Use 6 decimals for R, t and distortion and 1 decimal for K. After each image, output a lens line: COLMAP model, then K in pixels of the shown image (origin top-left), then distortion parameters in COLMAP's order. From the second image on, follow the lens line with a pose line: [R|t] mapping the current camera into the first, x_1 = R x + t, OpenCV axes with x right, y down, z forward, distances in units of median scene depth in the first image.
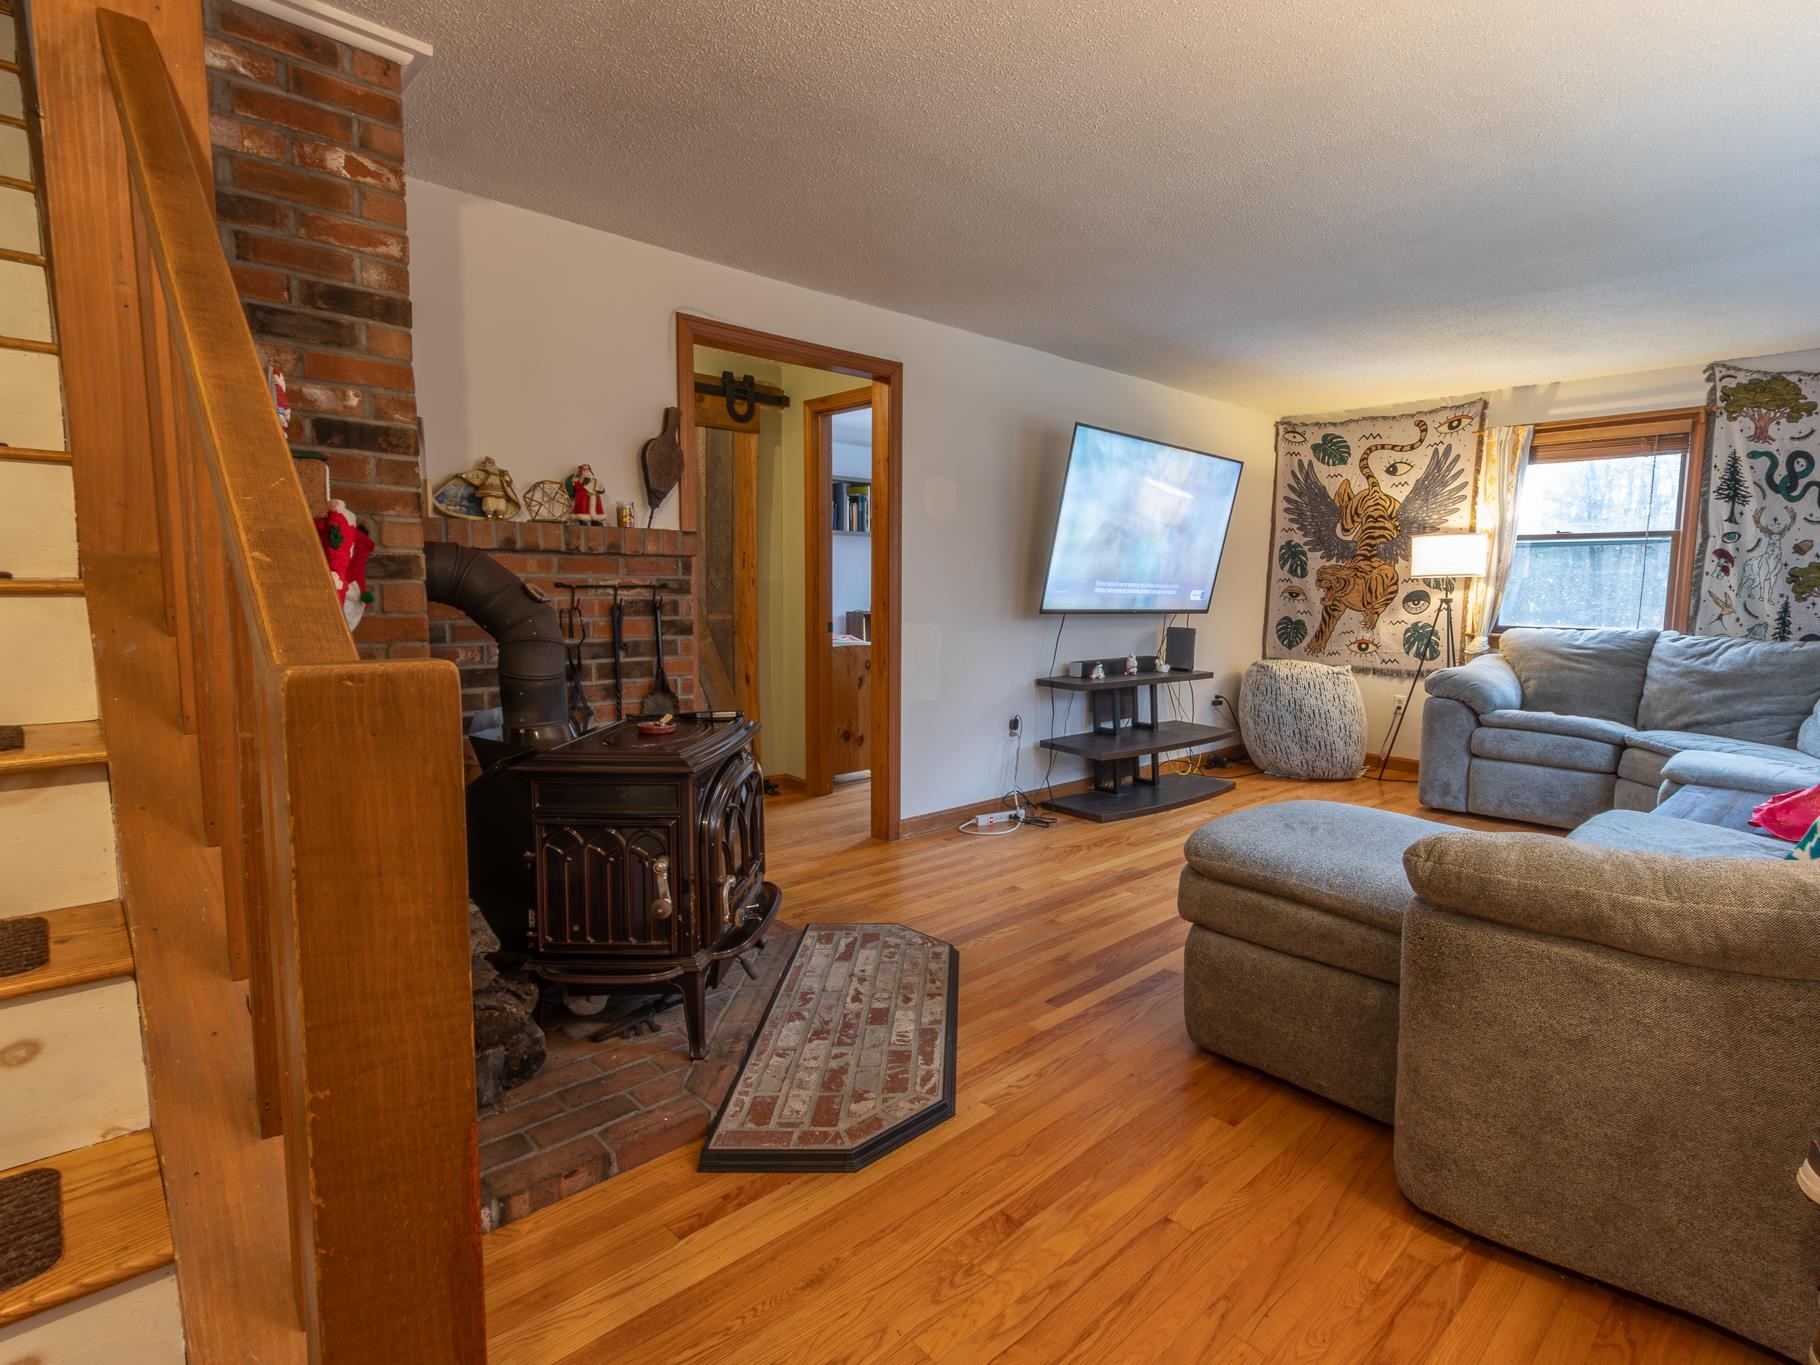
lens RADIAL K [[903.7, 0, 988.0], [0, 903.7, 686.3], [0, 0, 1]] dist [0.000316, 0.000744]
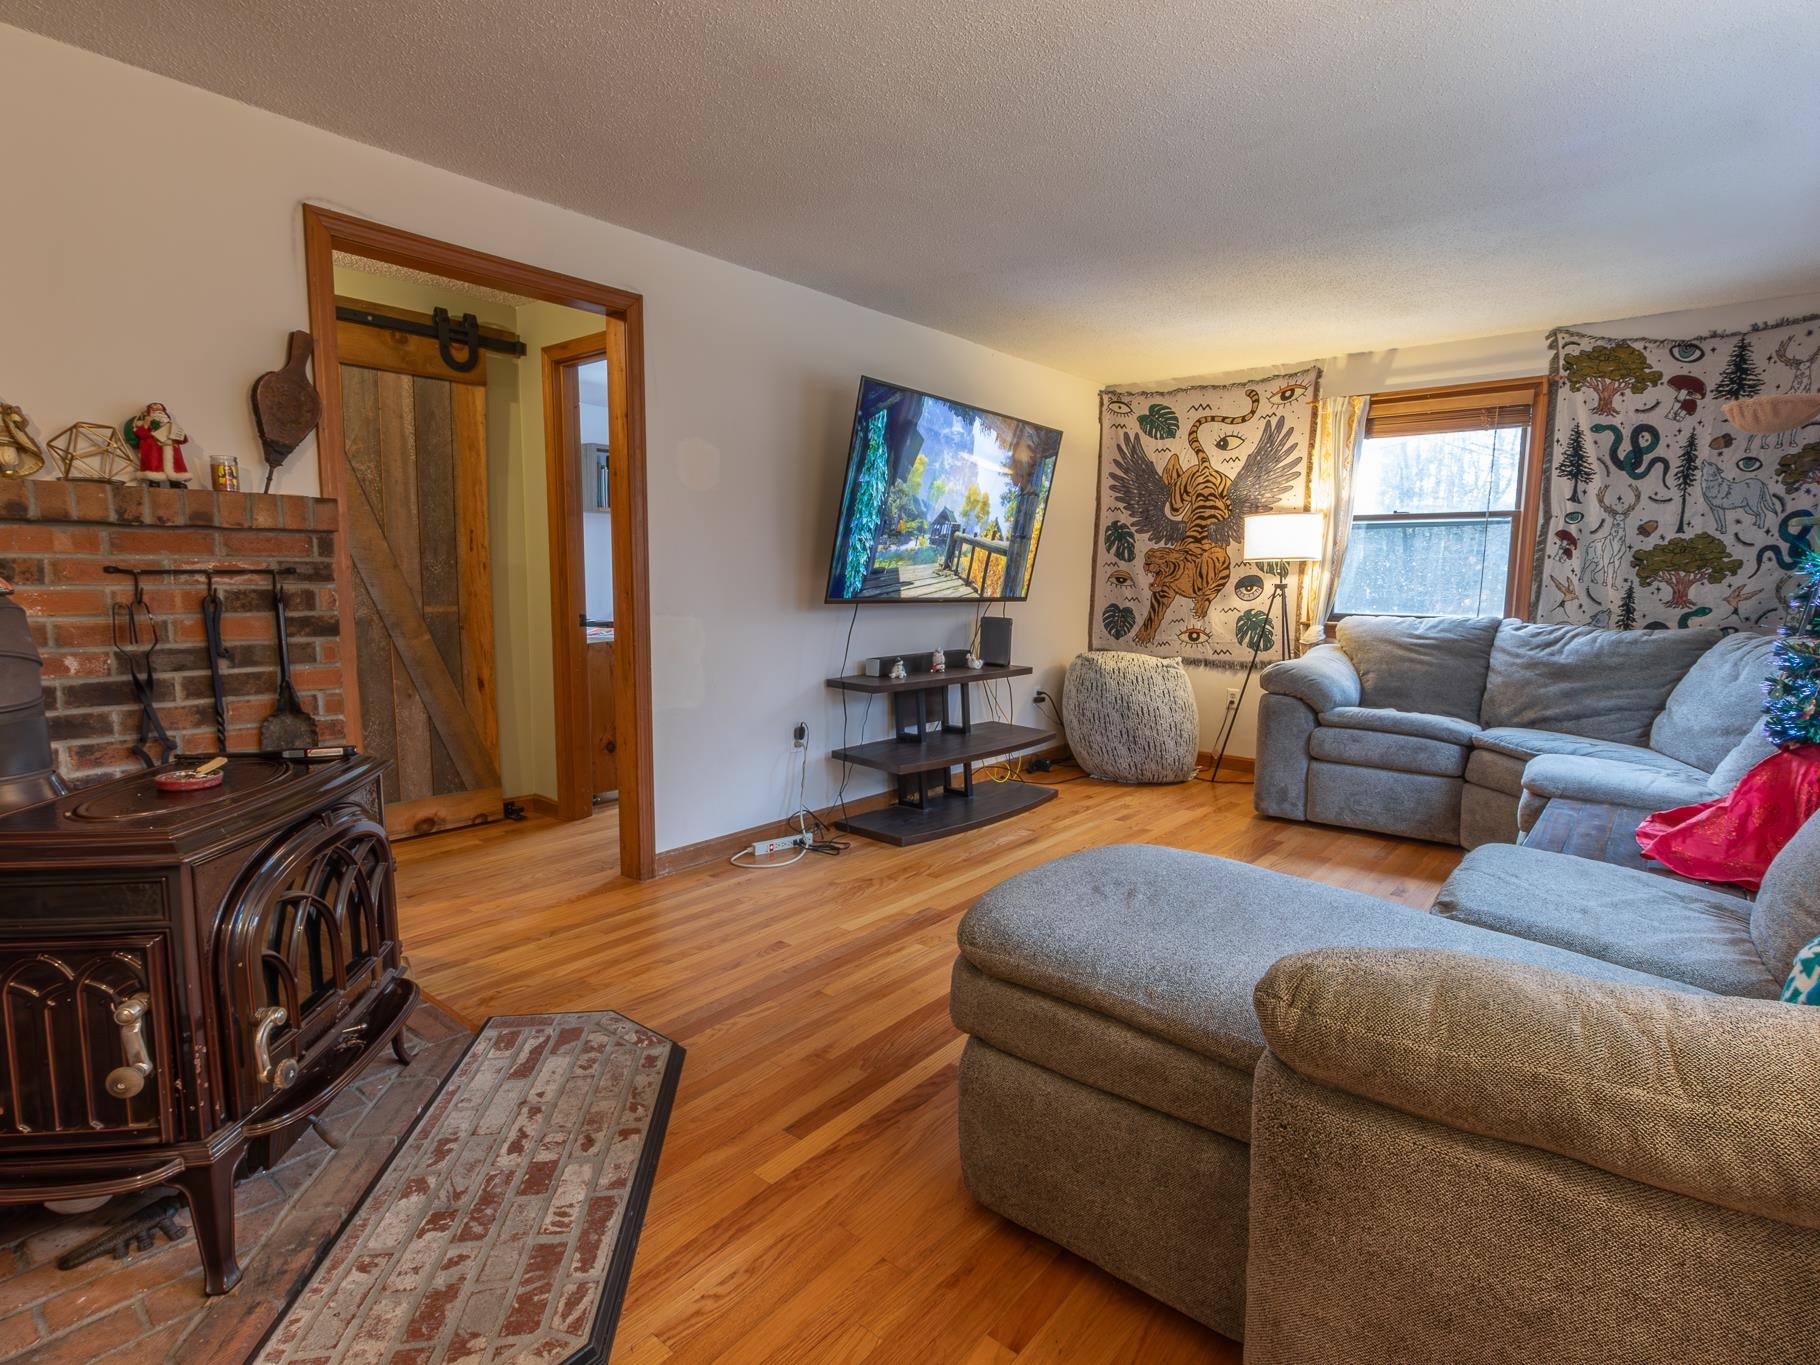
lens RADIAL K [[931.2, 0, 916.4], [0, 931.2, 686.6], [0, 0, 1]] dist [-0.001018, 0.000757]
pose [[0.994637, -0.013680, 0.102520, 0.050703], [0.012329, 0.999829, 0.013799, -0.013067], [-0.102691, -0.012461, 0.994635, 0.119954]]
